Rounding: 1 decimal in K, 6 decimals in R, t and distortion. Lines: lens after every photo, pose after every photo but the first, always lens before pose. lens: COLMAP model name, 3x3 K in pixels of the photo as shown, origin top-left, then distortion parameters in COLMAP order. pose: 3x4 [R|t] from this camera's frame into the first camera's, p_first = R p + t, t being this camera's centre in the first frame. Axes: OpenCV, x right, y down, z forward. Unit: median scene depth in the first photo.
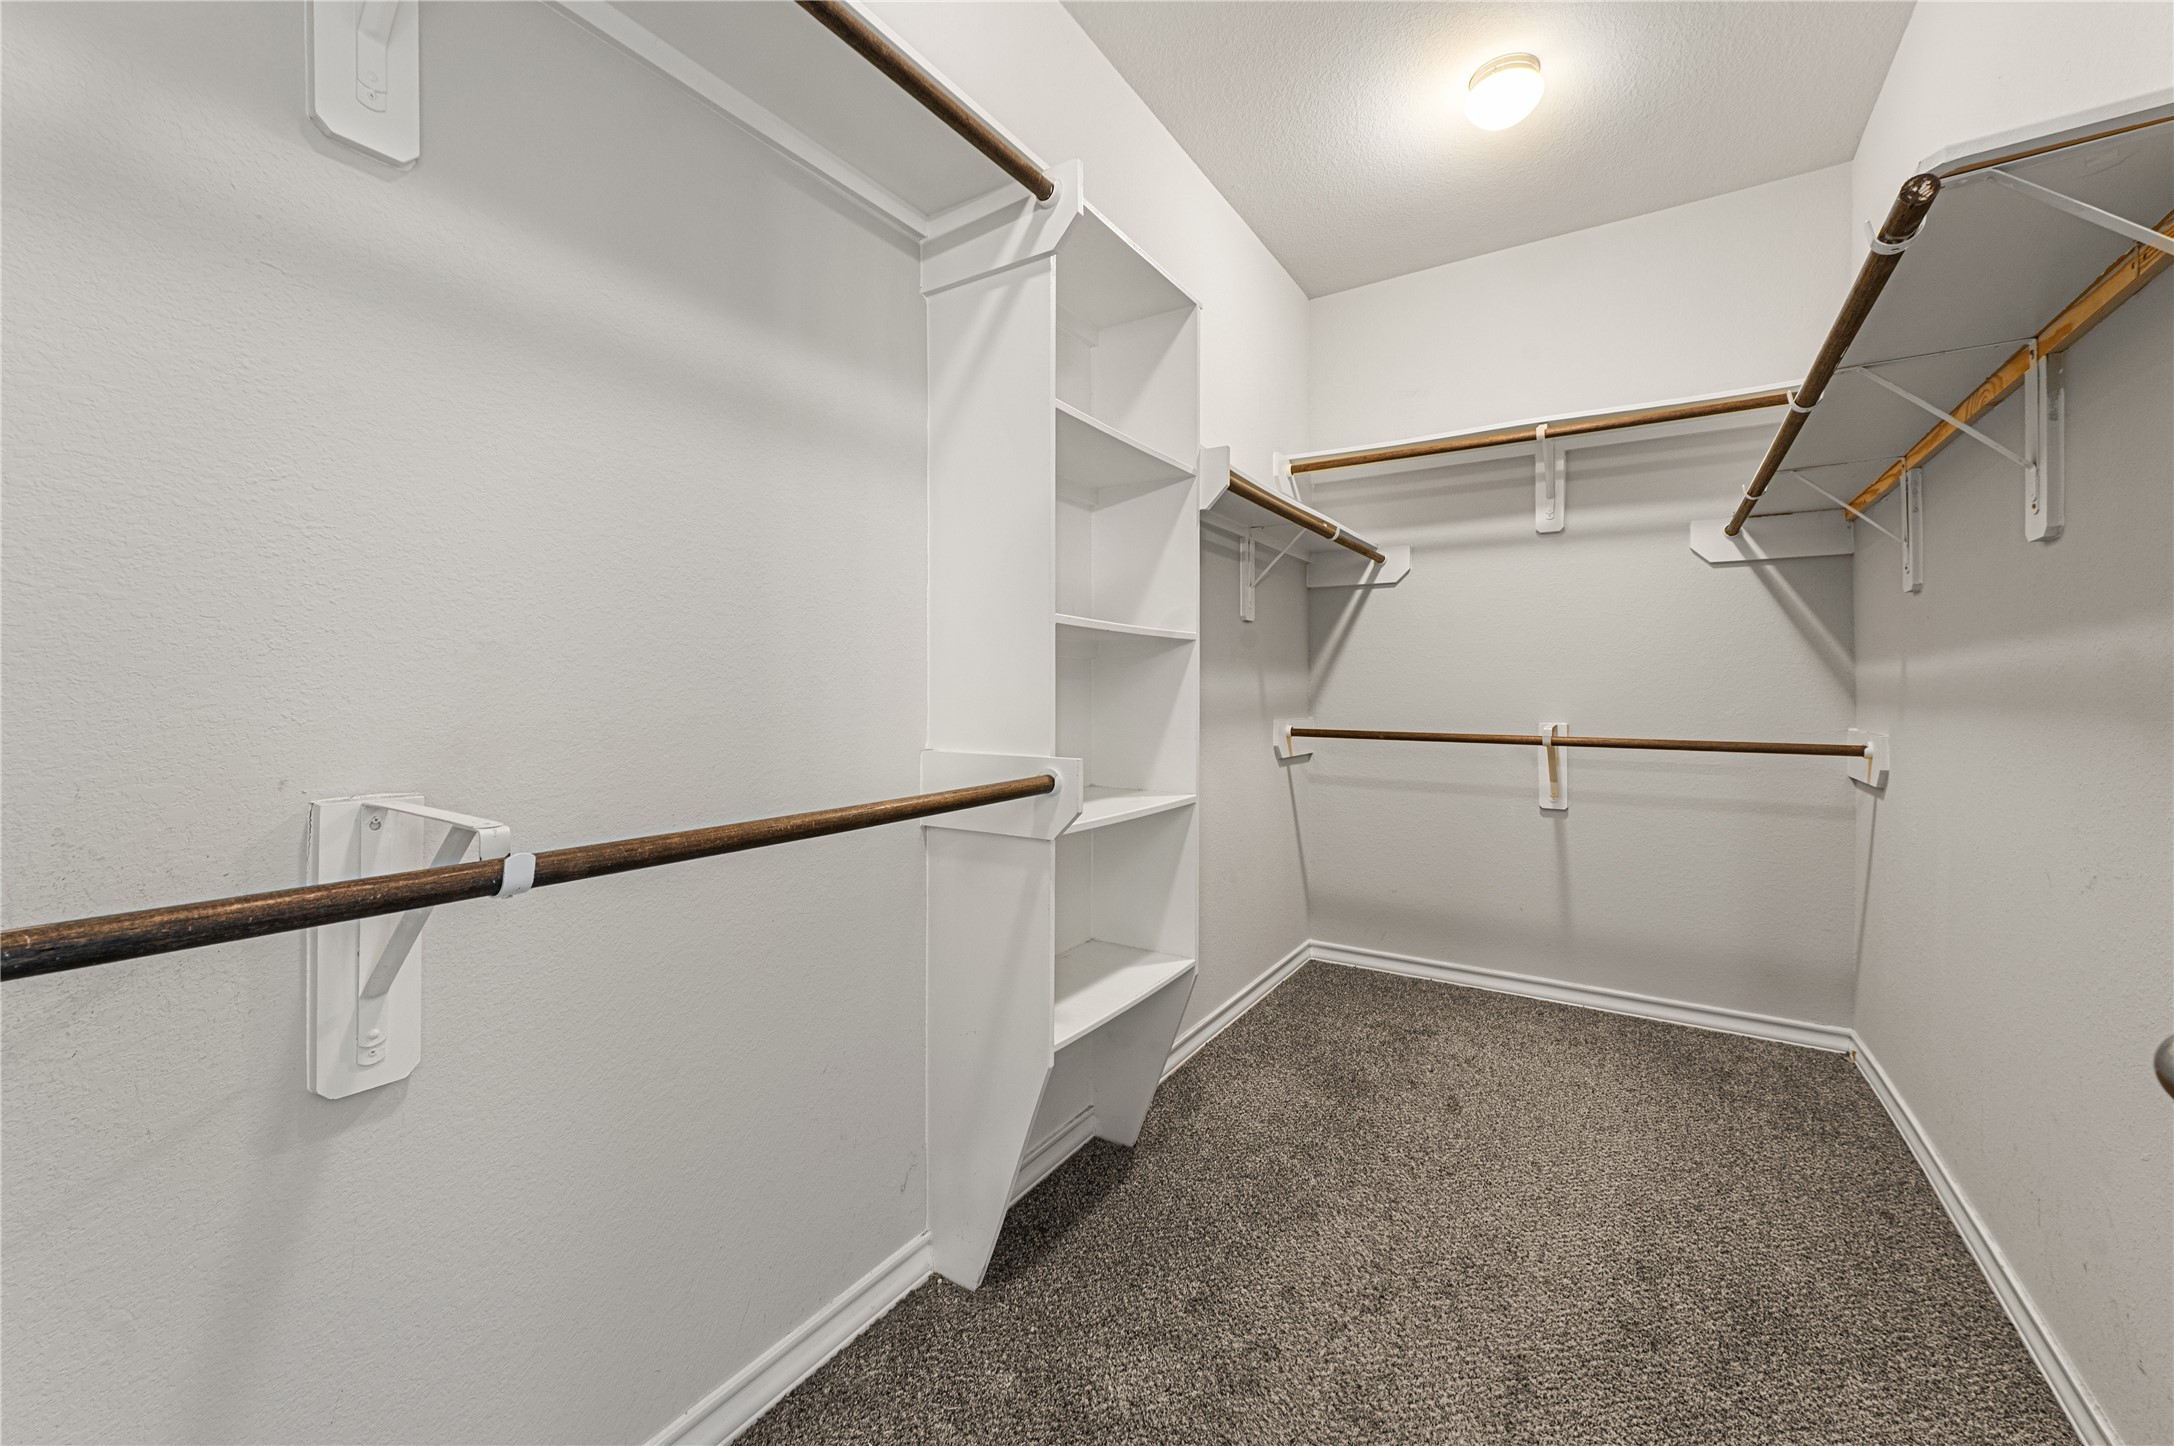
lens RADIAL K [[862.2, 0, 1085.3], [0, 862.2, 701.0], [0, 0, 1]] dist [-0.000277, -0.000114]
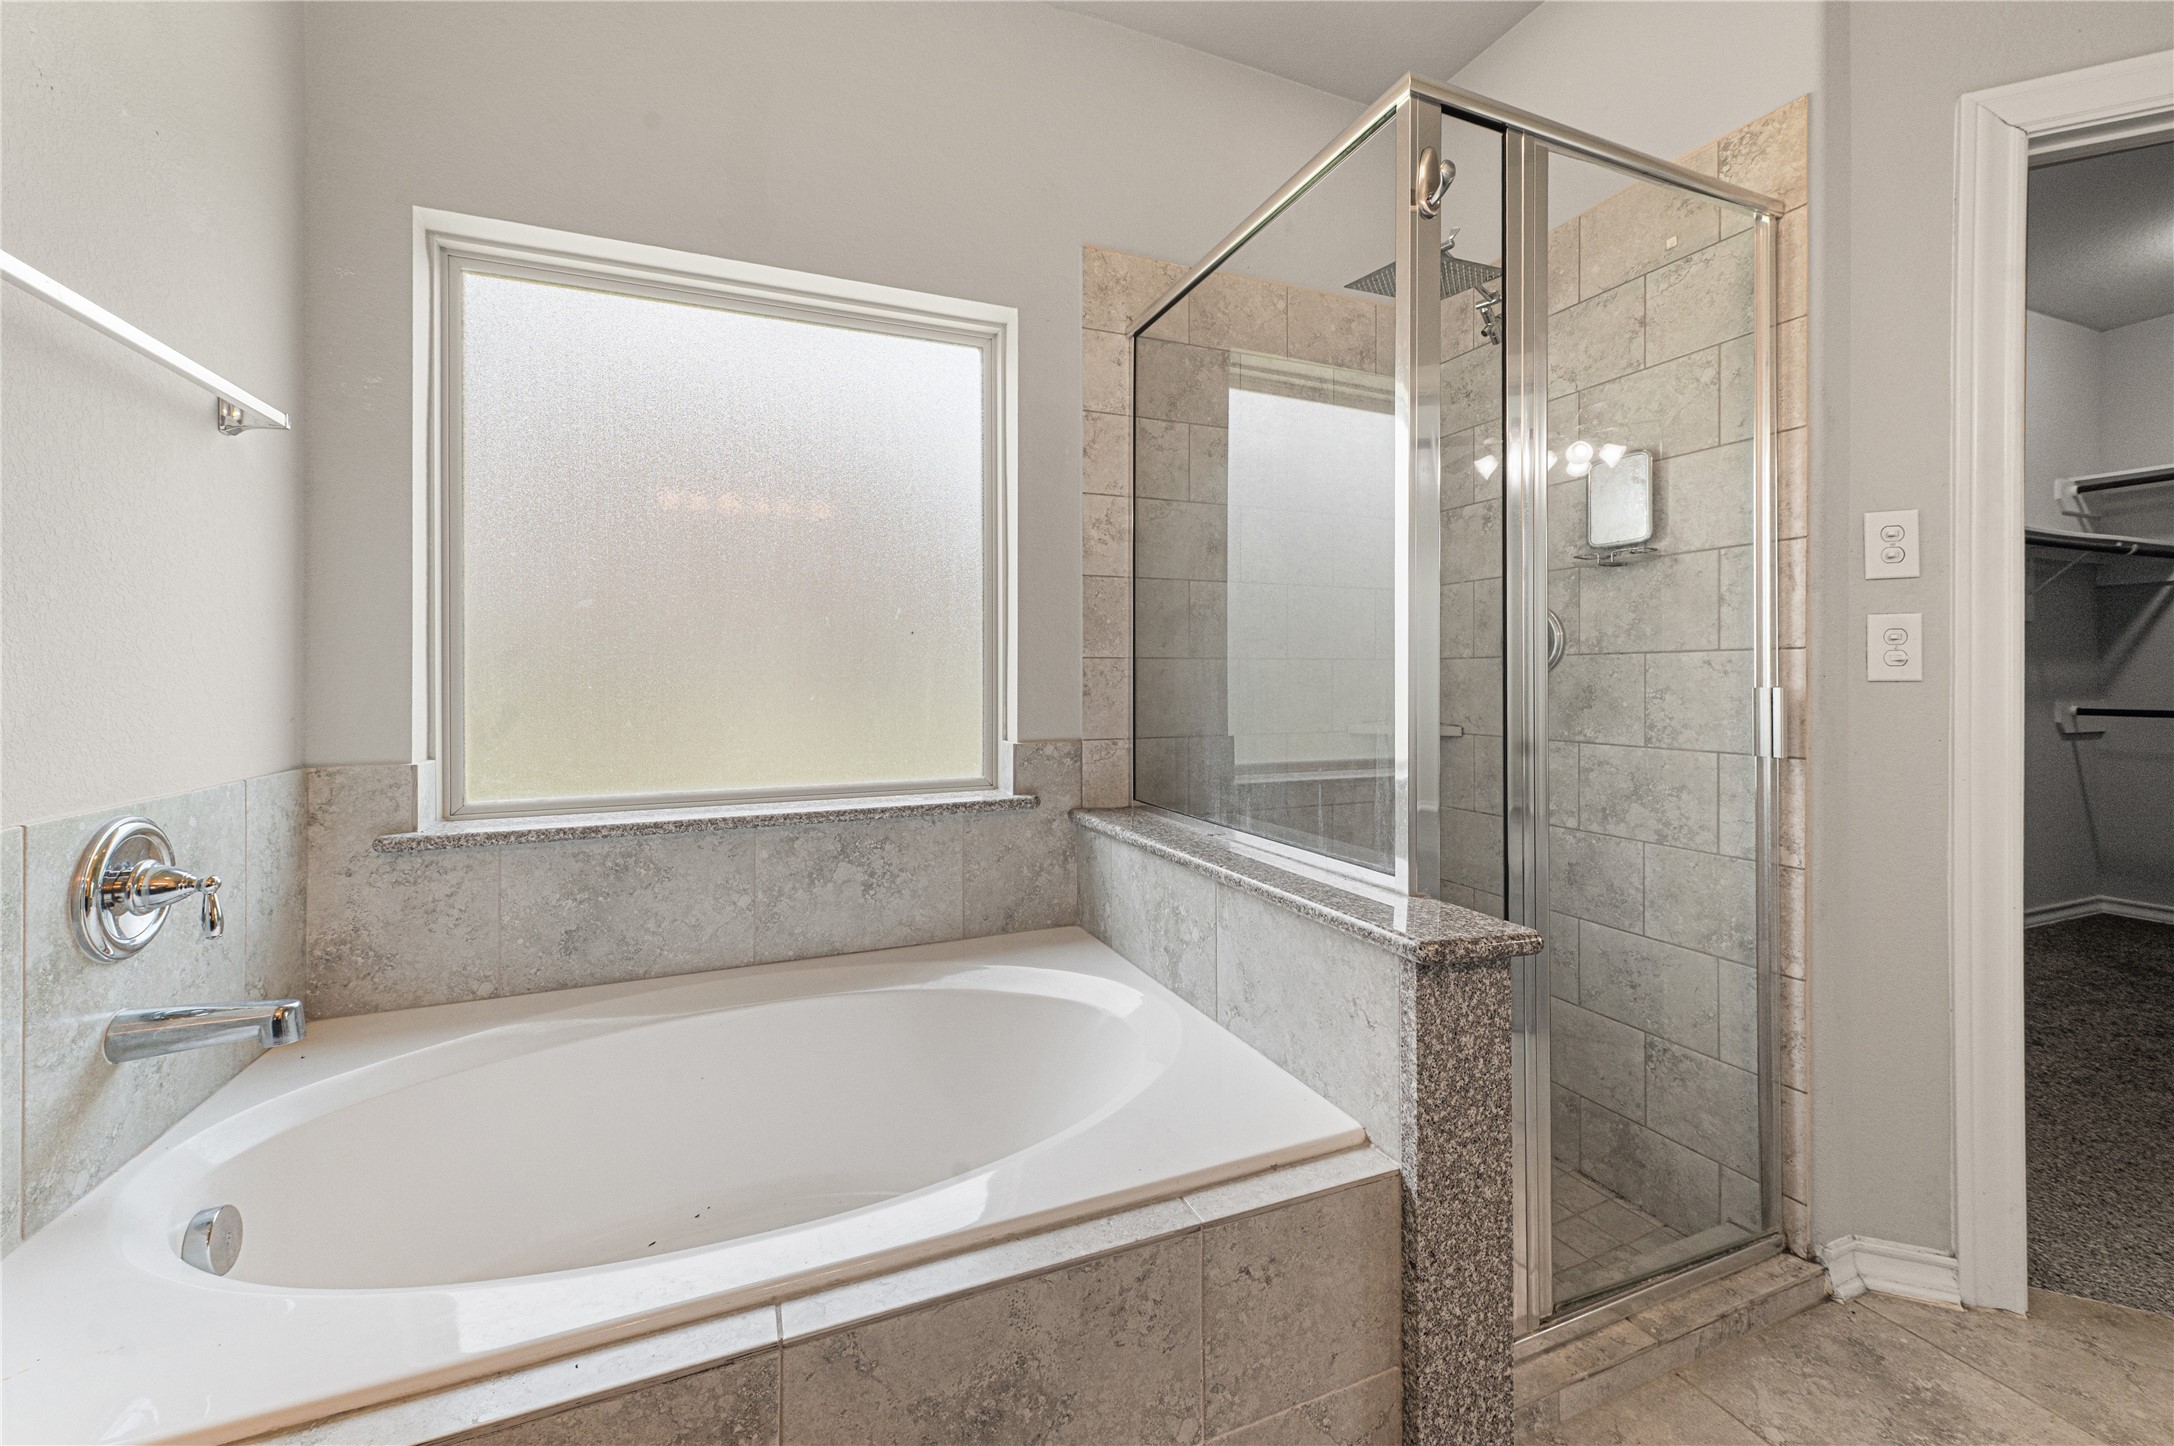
lens RADIAL K [[862.2, 0, 1083.1], [0, 862.2, 688.3], [0, 0, 1]] dist [-0.000277, -0.000114]
pose [[0.819303, 0.003220, -0.573351, -0.202758], [-0.005664, 0.999981, -0.002479, 0.014538], [0.573333, 0.005279, 0.819306, -0.758267]]
